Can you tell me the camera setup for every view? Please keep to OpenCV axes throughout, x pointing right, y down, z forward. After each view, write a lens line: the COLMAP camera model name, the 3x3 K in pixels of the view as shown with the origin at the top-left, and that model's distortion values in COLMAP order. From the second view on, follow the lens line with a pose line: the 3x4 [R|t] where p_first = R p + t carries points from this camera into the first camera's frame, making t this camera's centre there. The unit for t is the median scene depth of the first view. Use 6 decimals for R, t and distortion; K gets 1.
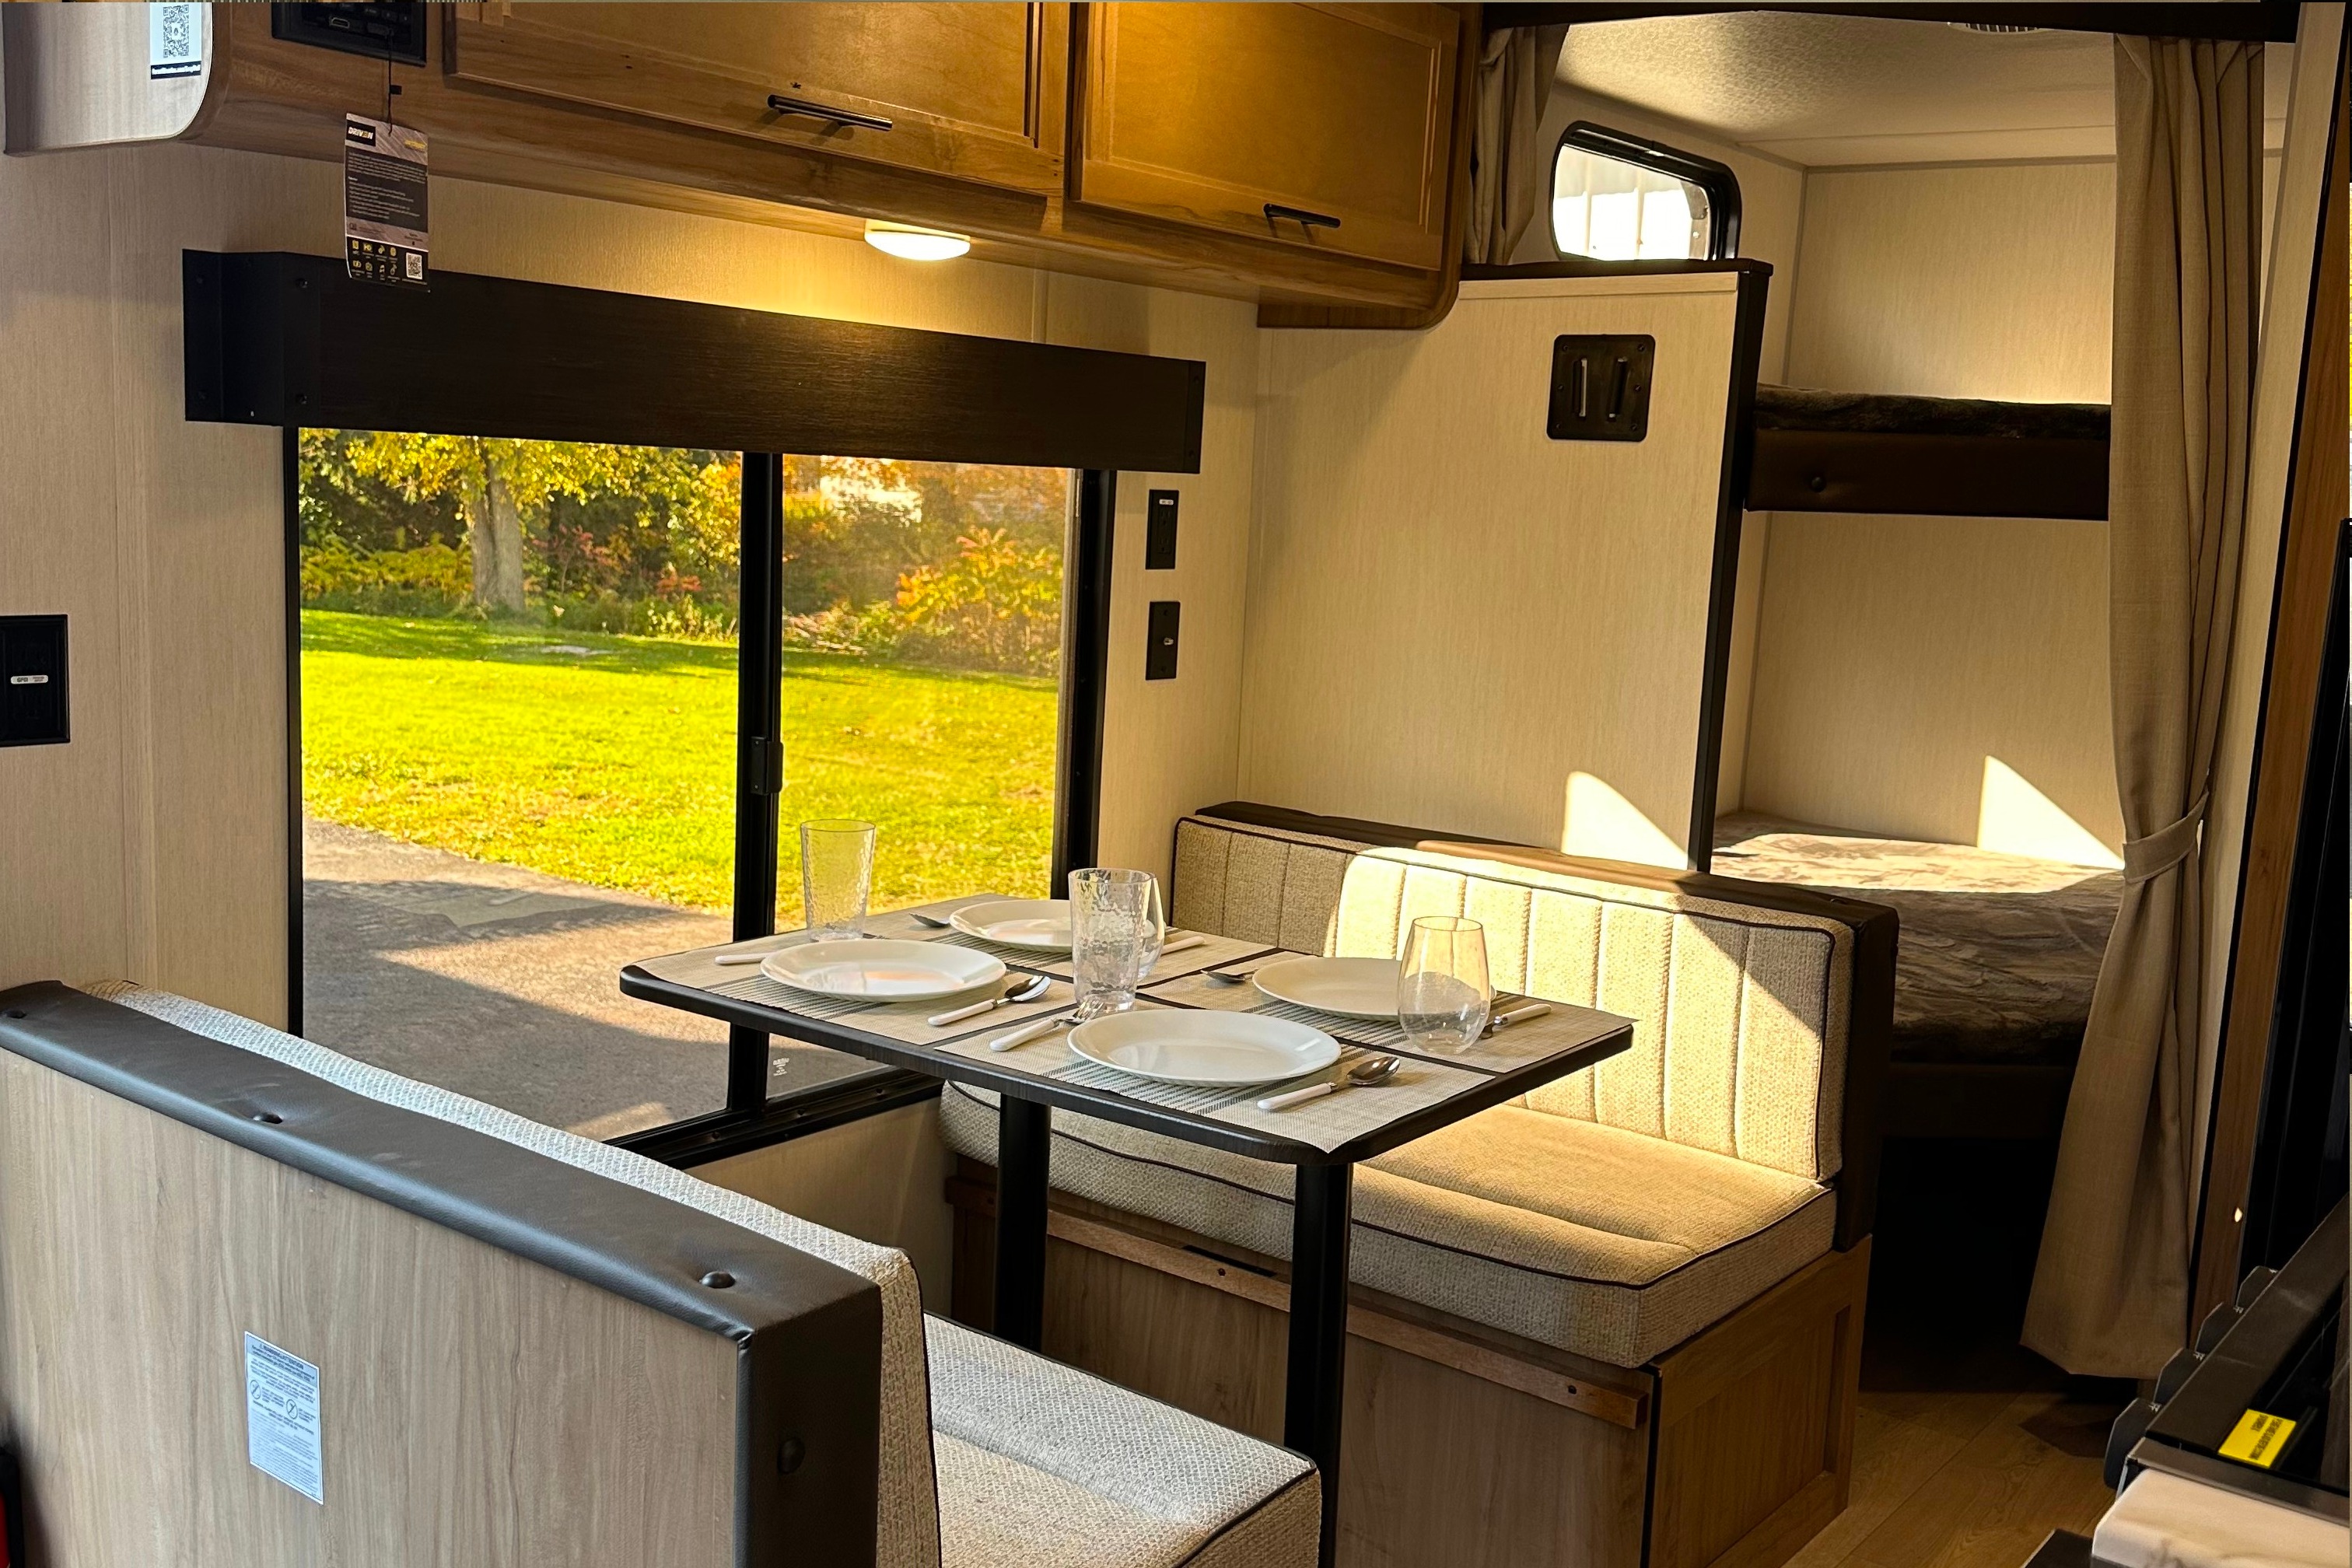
lens RADIAL K [[2152.4, 0, 1186.8], [0, 2152.4, 783.6], [0, 0, 1]] dist [0.045363, 0.000000]
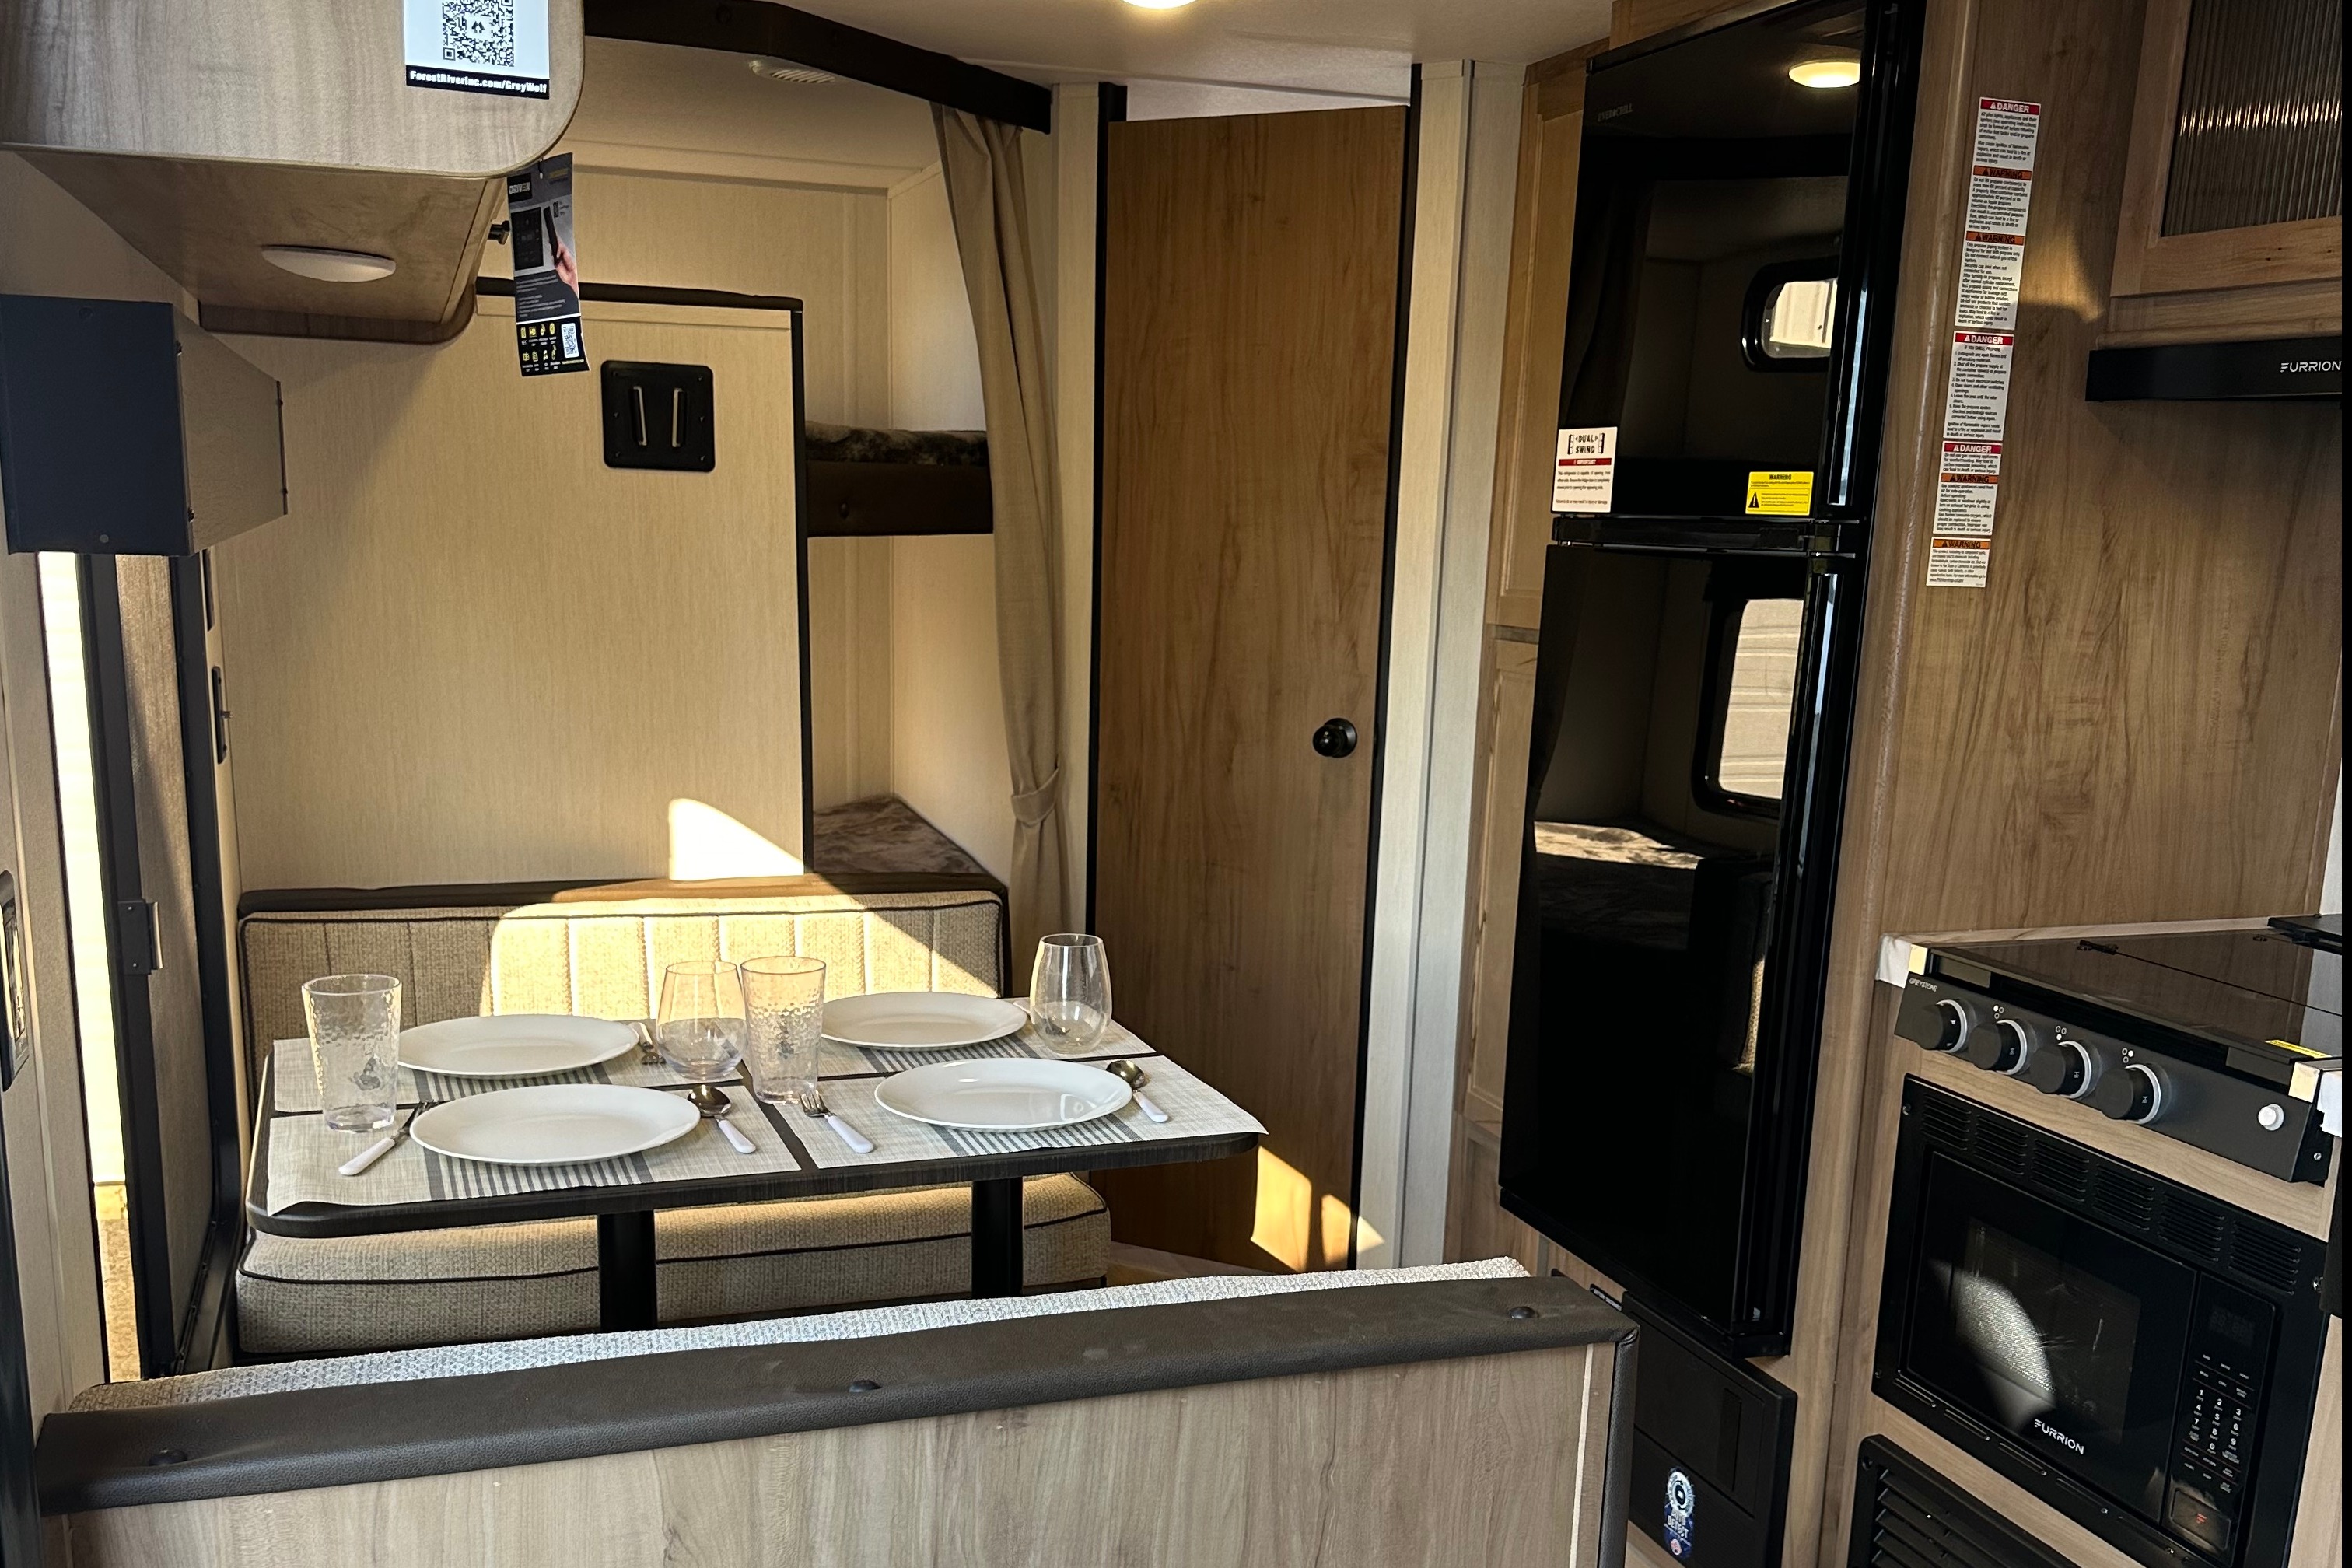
lens RADIAL K [[2152.4, 0, 1179.8], [0, 2152.4, 994.1], [0, 0, 1]] dist [0.045363, 0.000000]
pose [[0.568202, -0.213761, 0.794640, -0.608697], [0.116387, 0.976839, 0.179552, -0.084013], [-0.814617, -0.009536, 0.579921, 0.243236]]
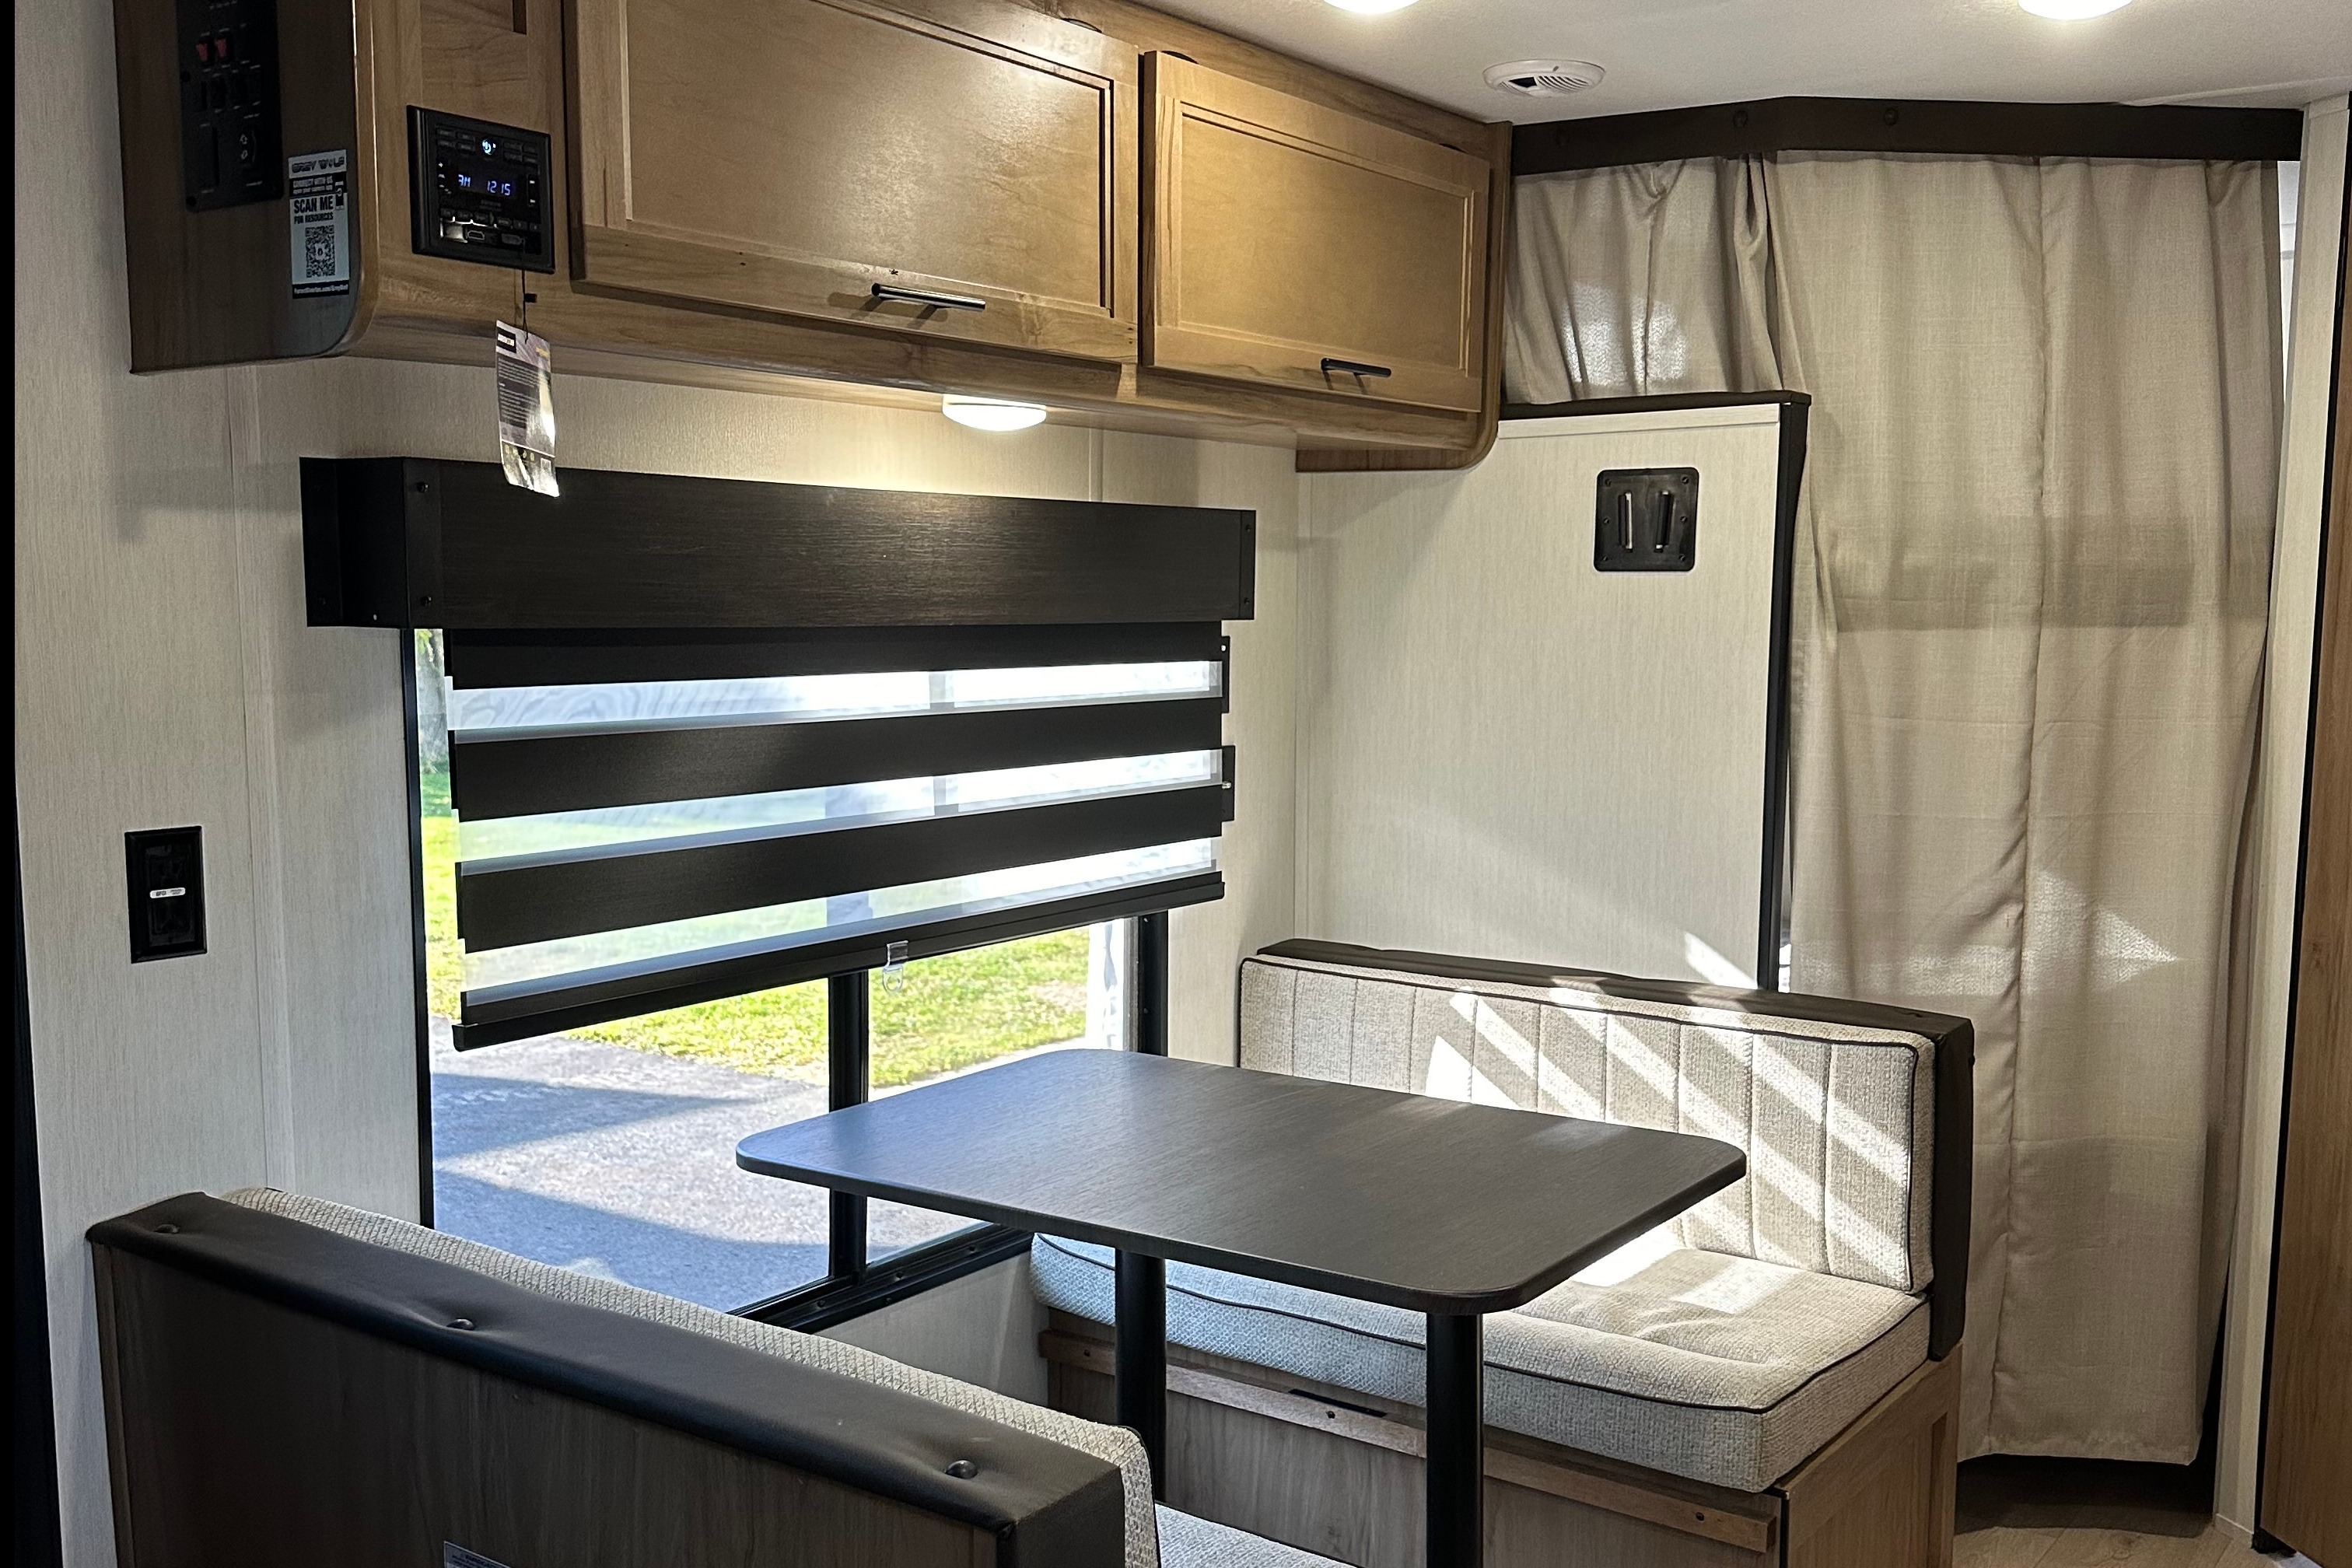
lens RADIAL K [[2152.4, 0, 1185.2], [0, 2152.4, 839.2], [0, 0, 1]] dist [0.045363, 0.000000]
pose [[0.998472, -0.046162, 0.030364, -0.072898], [0.046961, 0.998554, -0.026166, -0.018769], [-0.029112, 0.027552, 0.999196, -0.010412]]
